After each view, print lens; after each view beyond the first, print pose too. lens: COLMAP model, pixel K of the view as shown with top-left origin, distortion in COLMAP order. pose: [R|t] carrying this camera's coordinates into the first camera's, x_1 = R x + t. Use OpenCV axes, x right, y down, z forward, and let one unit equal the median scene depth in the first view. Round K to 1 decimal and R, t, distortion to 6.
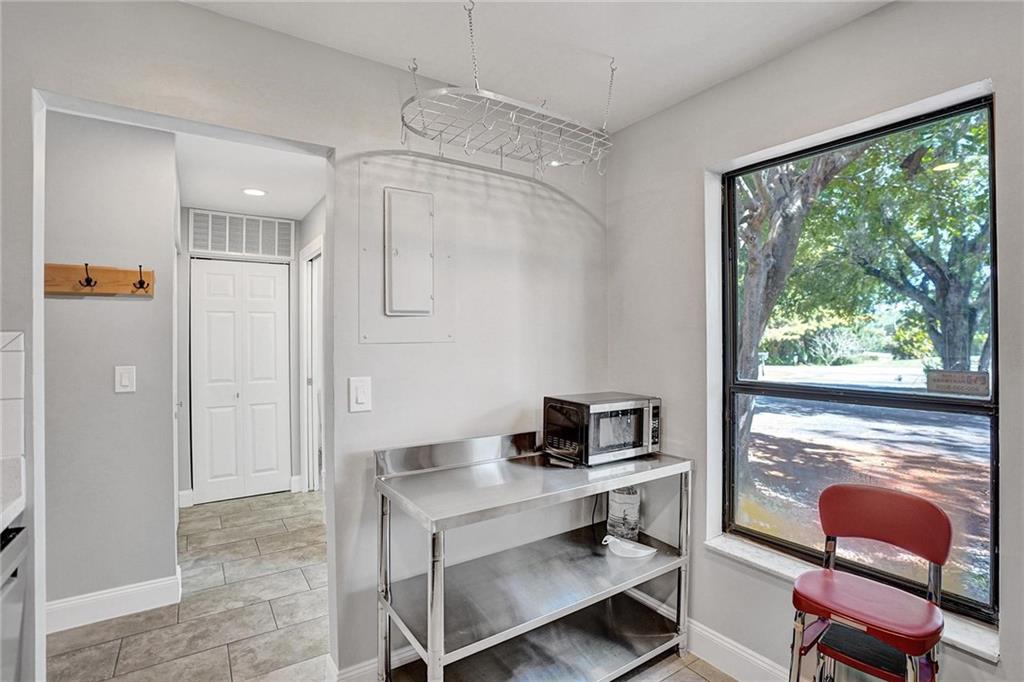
lens RADIAL K [[489.6, 0, 514.9], [0, 489.6, 347.3], [0, 0, 1]] dist [-0.062699, 0.026122]
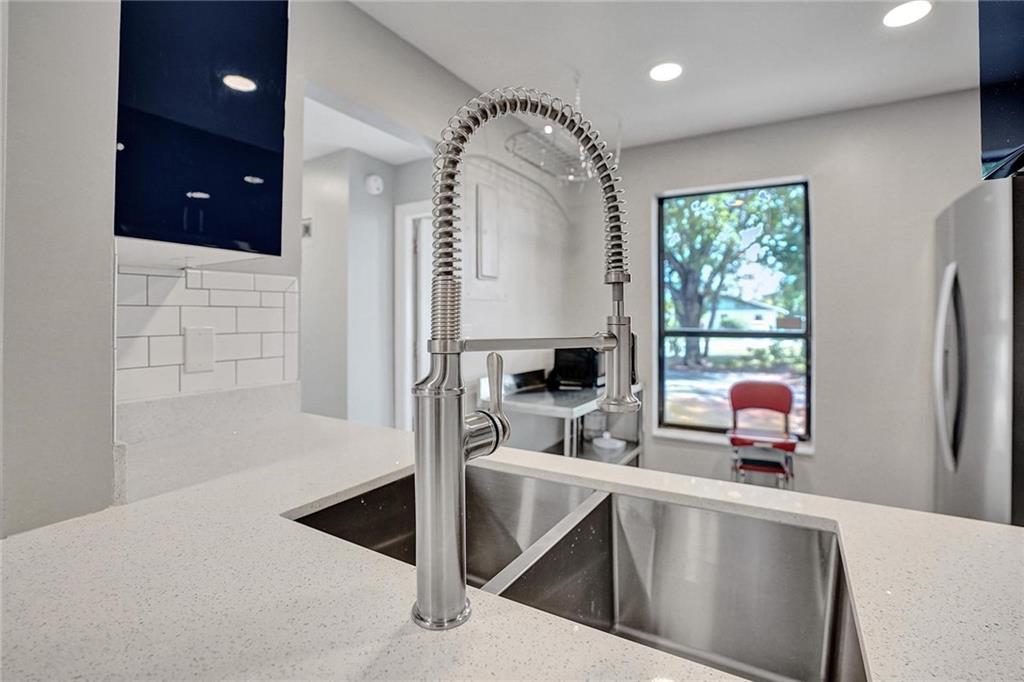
lens RADIAL K [[487.1, 0, 516.4], [0, 487.1, 324.6], [0, 0, 1]] dist [-0.015463, -0.000102]
pose [[0.900755, -0.002869, 0.434318, -0.668323], [0.007832, 0.999923, -0.009636, 0.064539], [-0.434257, 0.012082, 0.900708, -0.218676]]
